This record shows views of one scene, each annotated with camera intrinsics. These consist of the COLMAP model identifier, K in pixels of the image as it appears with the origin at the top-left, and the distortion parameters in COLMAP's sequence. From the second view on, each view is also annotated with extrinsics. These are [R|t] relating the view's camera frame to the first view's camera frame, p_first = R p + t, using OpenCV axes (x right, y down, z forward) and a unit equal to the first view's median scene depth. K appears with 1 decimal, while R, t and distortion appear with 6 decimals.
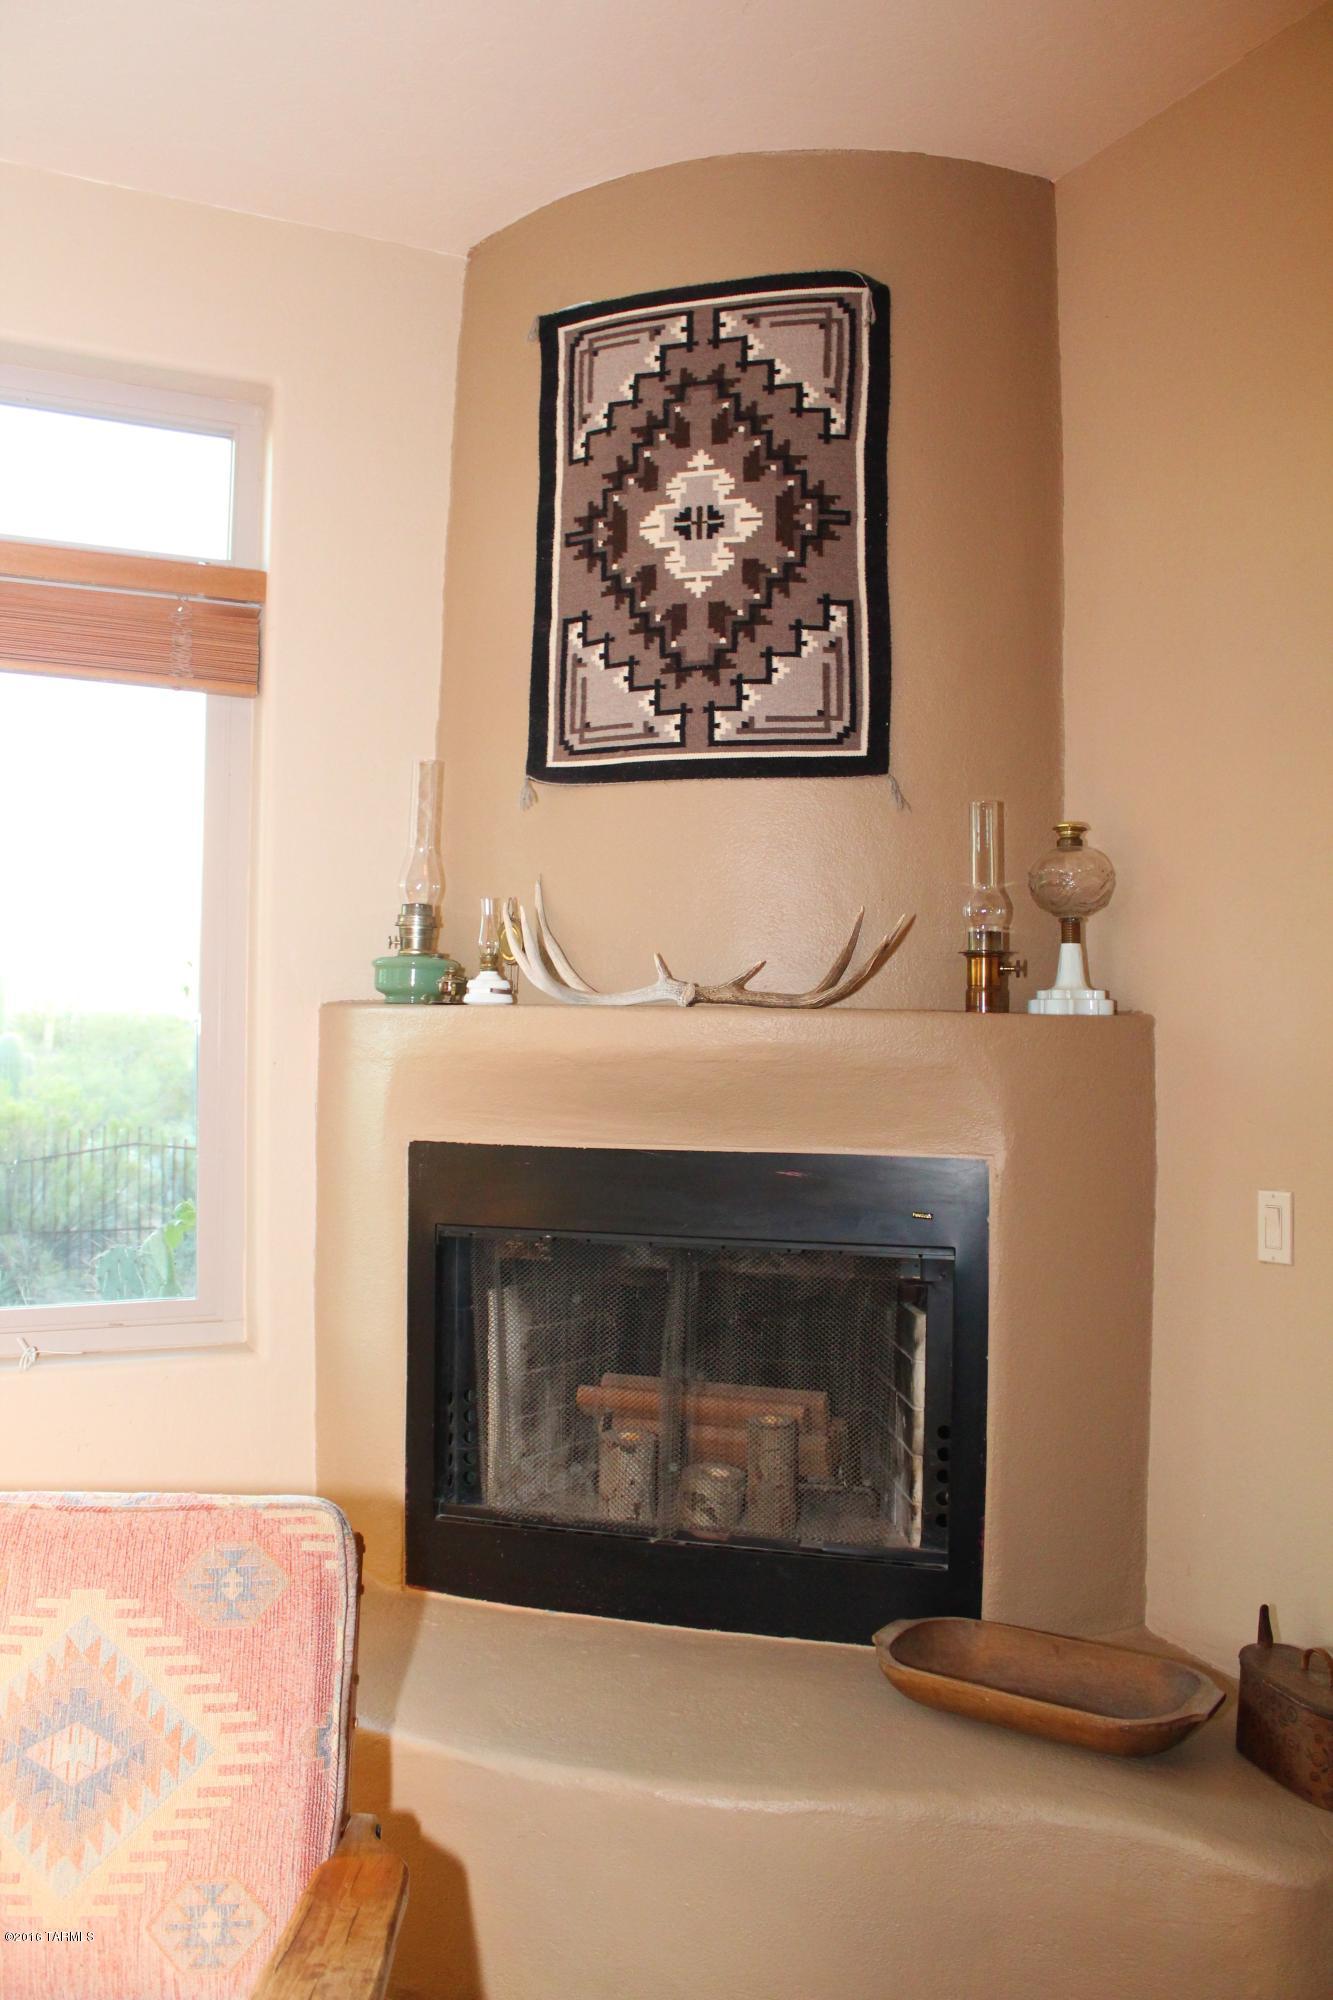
lens RADIAL K [[1656.4, 0, 657.3], [0, 1656.4, 989.5], [0, 0, 1]] dist [-0.139223, 0.079636]
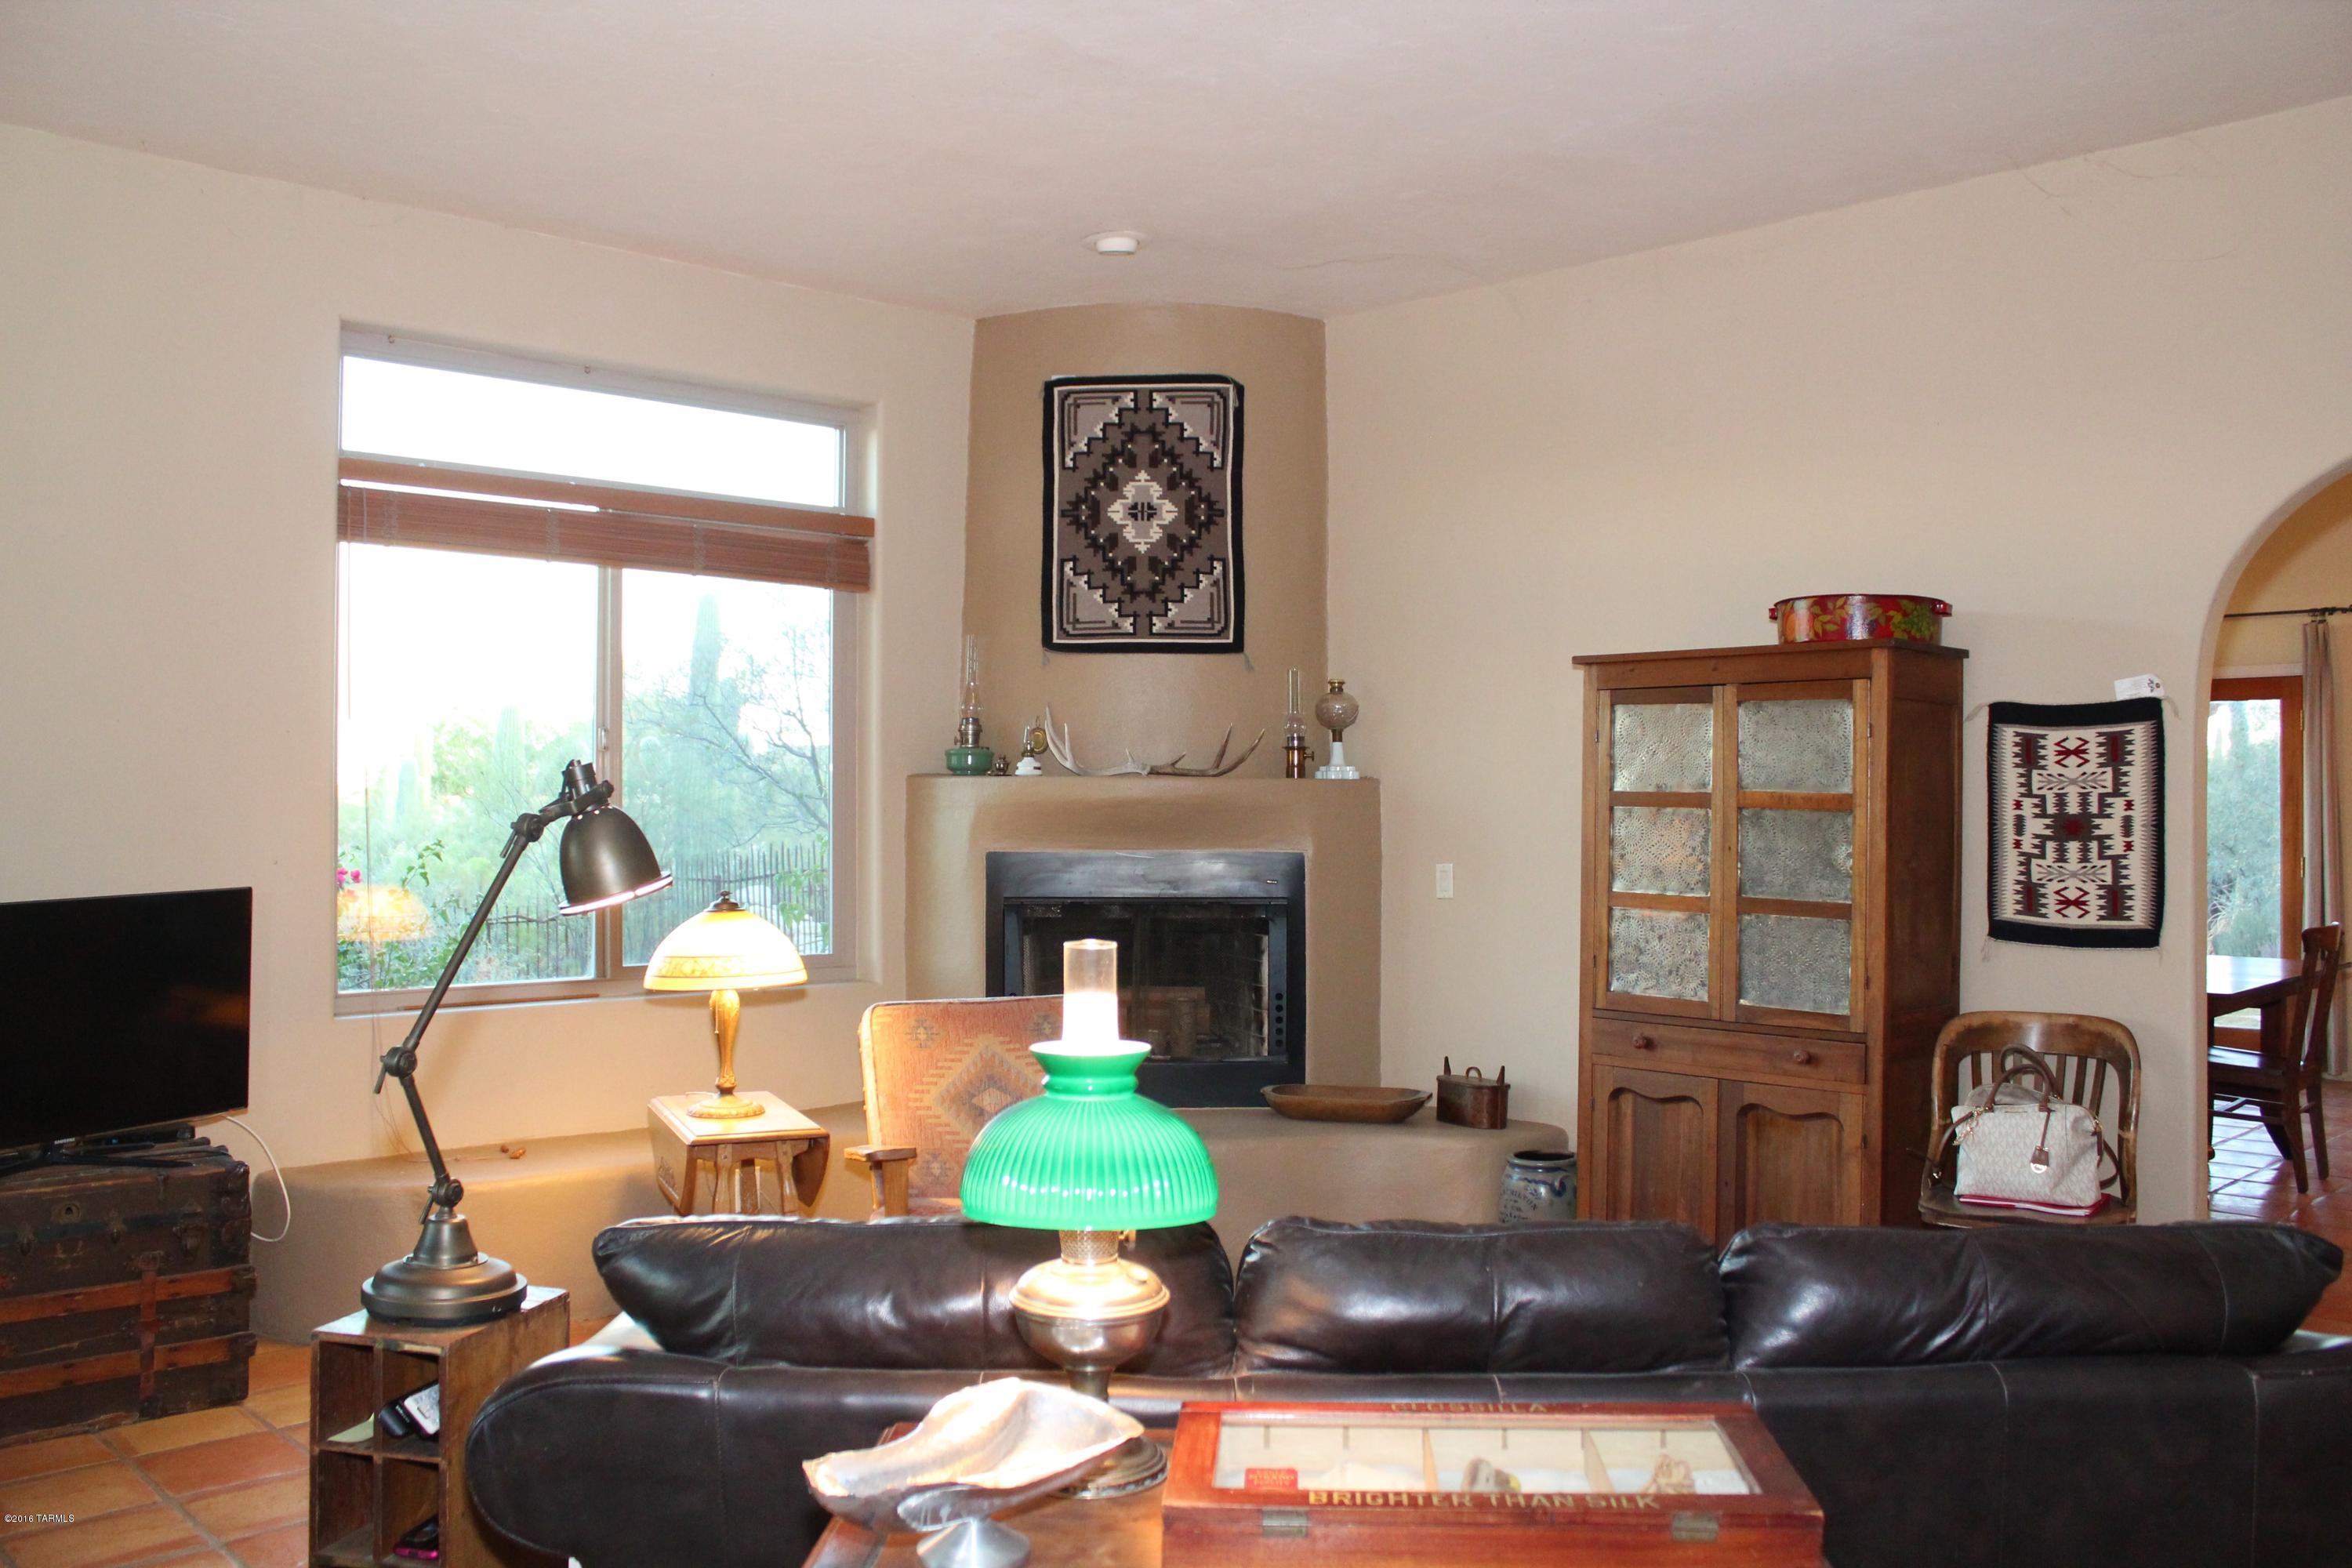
lens RADIAL K [[1947.9, 0, 1181.7], [0, 1947.9, 785.8], [0, 0, 1]] dist [-0.139223, 0.079636]
pose [[0.957631, -0.007571, 0.287898, -0.558944], [0.003145, 0.999870, 0.015833, -0.013355], [-0.287980, -0.014257, 0.957530, -1.091549]]
